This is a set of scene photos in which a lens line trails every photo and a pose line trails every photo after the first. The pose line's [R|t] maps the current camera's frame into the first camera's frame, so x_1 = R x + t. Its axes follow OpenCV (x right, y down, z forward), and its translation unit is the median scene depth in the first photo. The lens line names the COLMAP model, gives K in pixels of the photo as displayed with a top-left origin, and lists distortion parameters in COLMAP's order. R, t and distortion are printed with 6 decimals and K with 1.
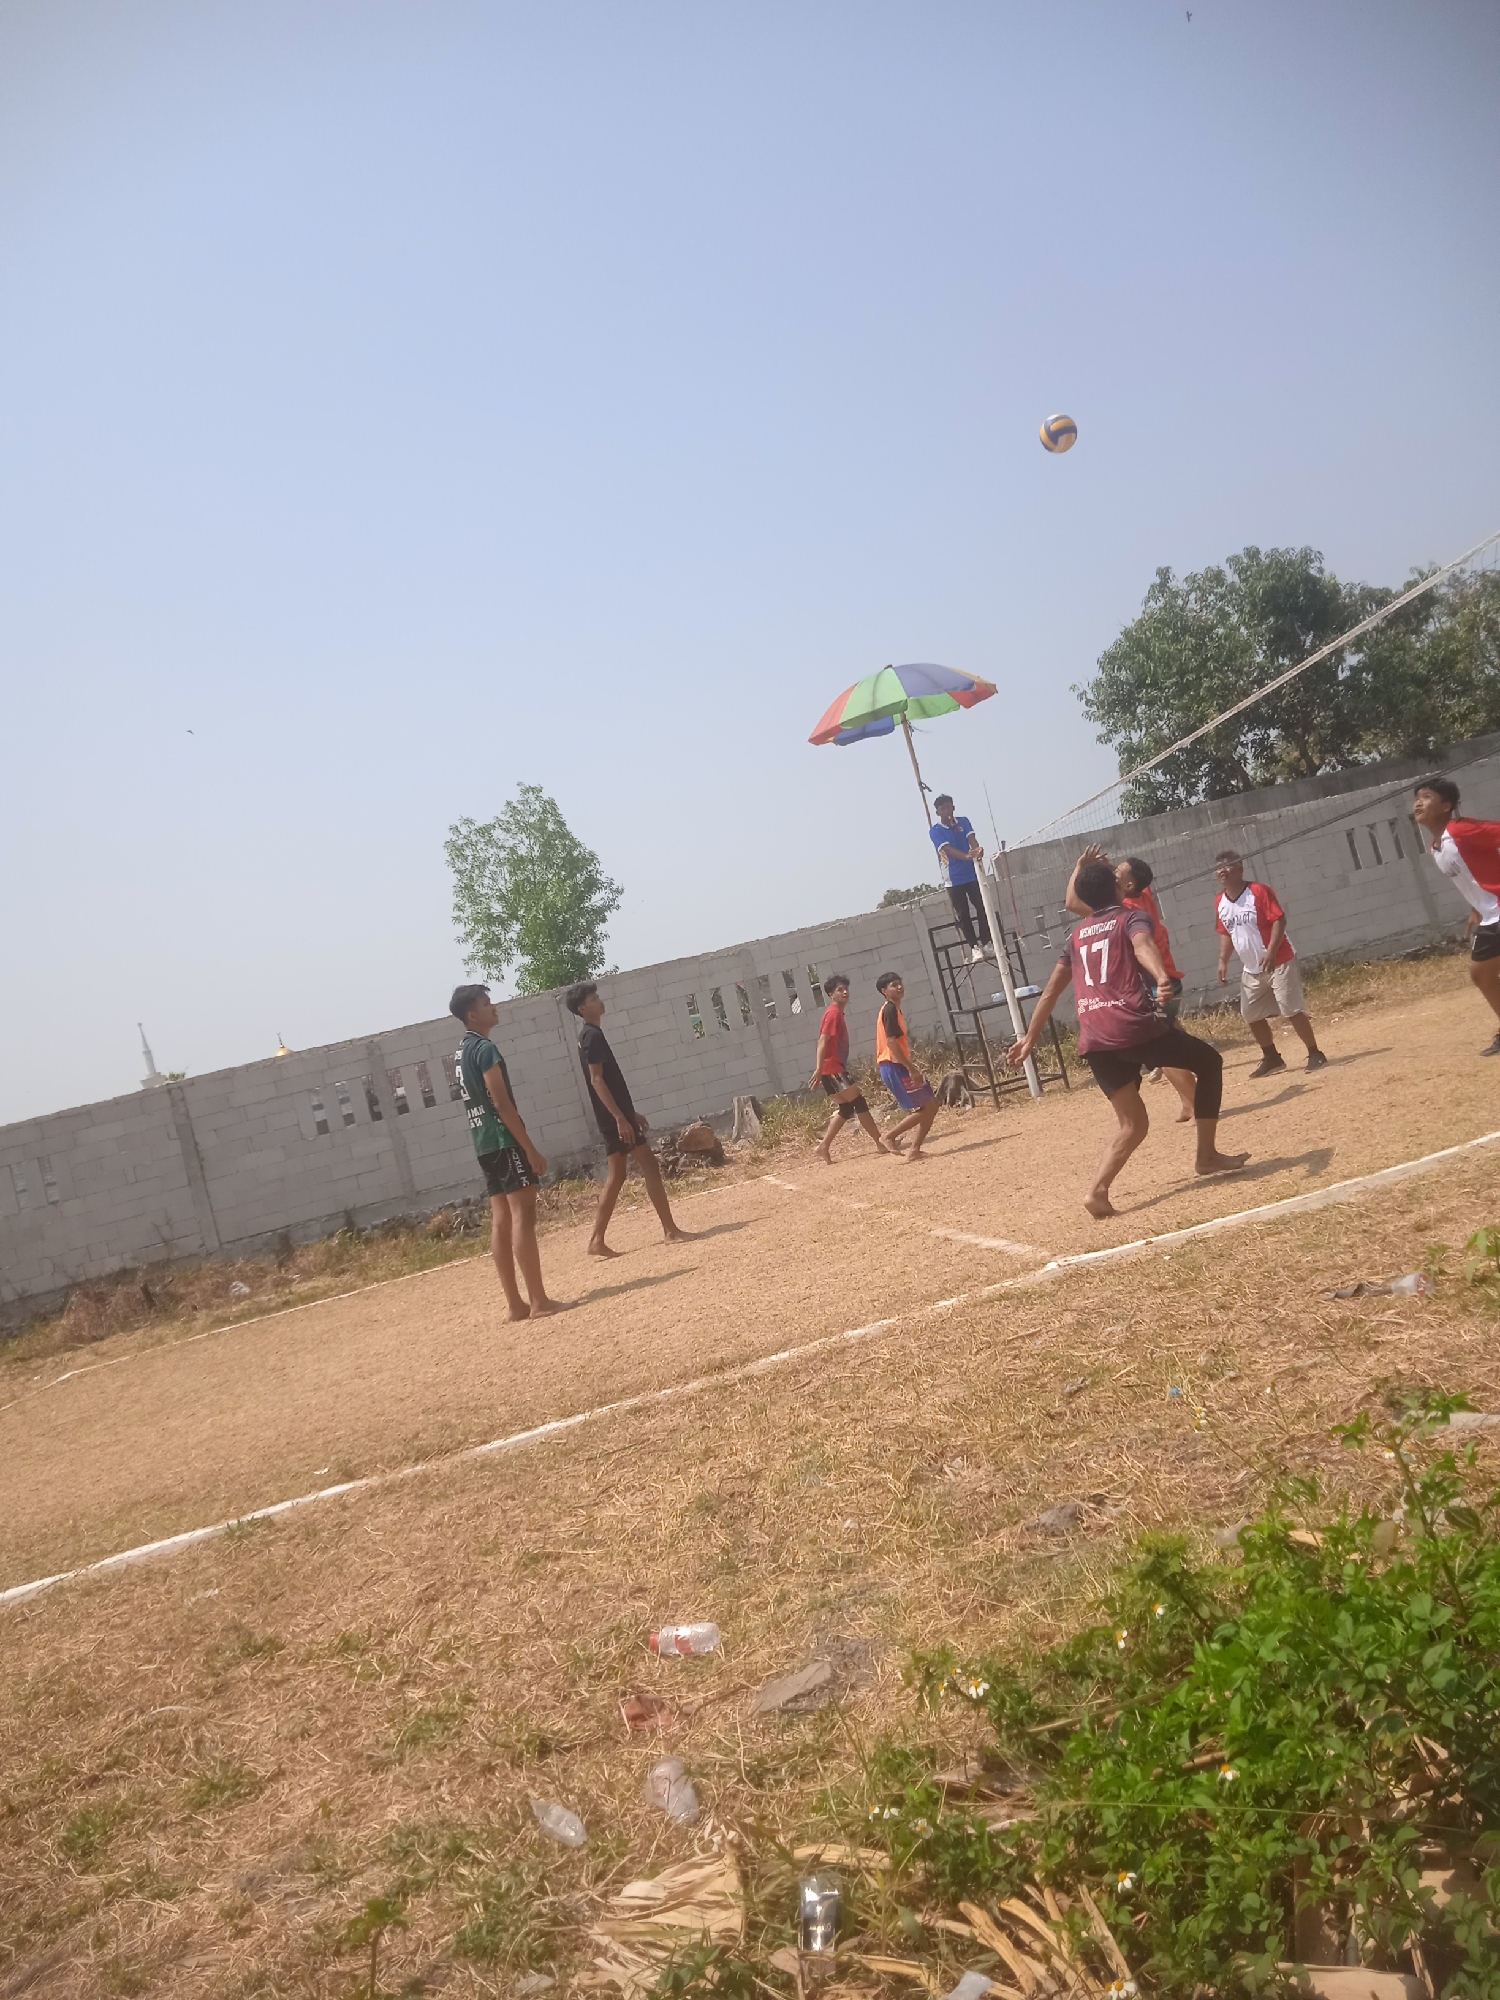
lens RADIAL K [[1636.4, 0, 771.9], [0, 1636.4, 984.2], [0, 0, 1]] dist [0.037979, -0.061718]
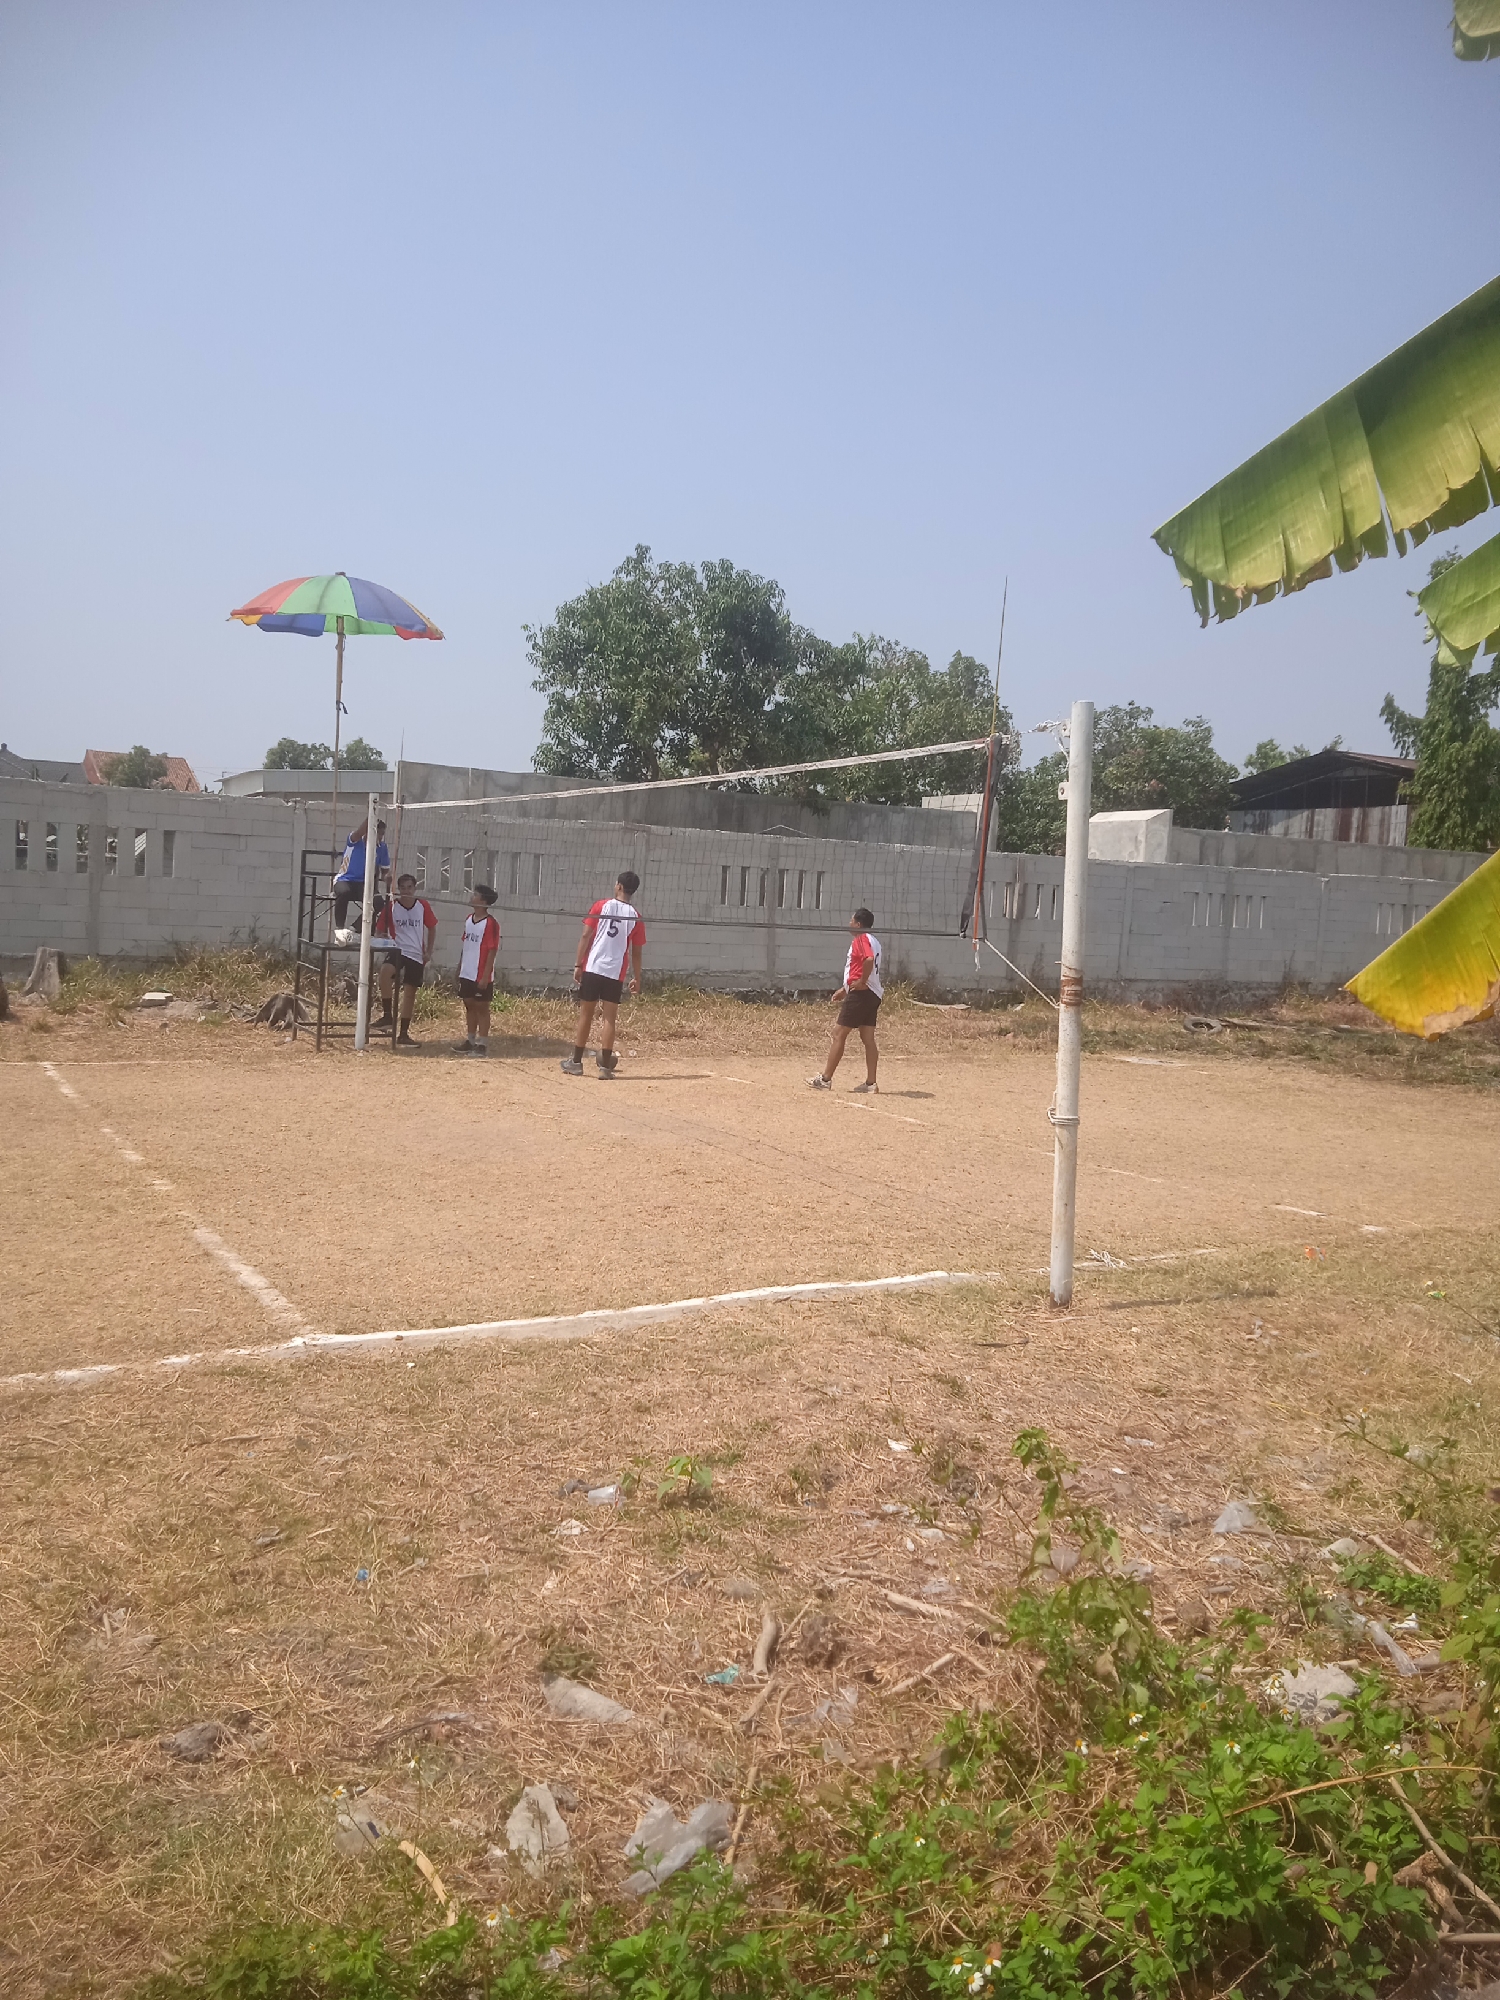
lens RADIAL K [[1639.7, 0, 727.0], [0, 1639.7, 1018.8], [0, 0, 1]] dist [0.072124, -0.100845]
pose [[0.891583, 0.274628, 0.360082, -0.011478], [-0.301113, 0.953411, 0.018422, -0.124974], [-0.338247, -0.124850, 0.932739, 0.010944]]
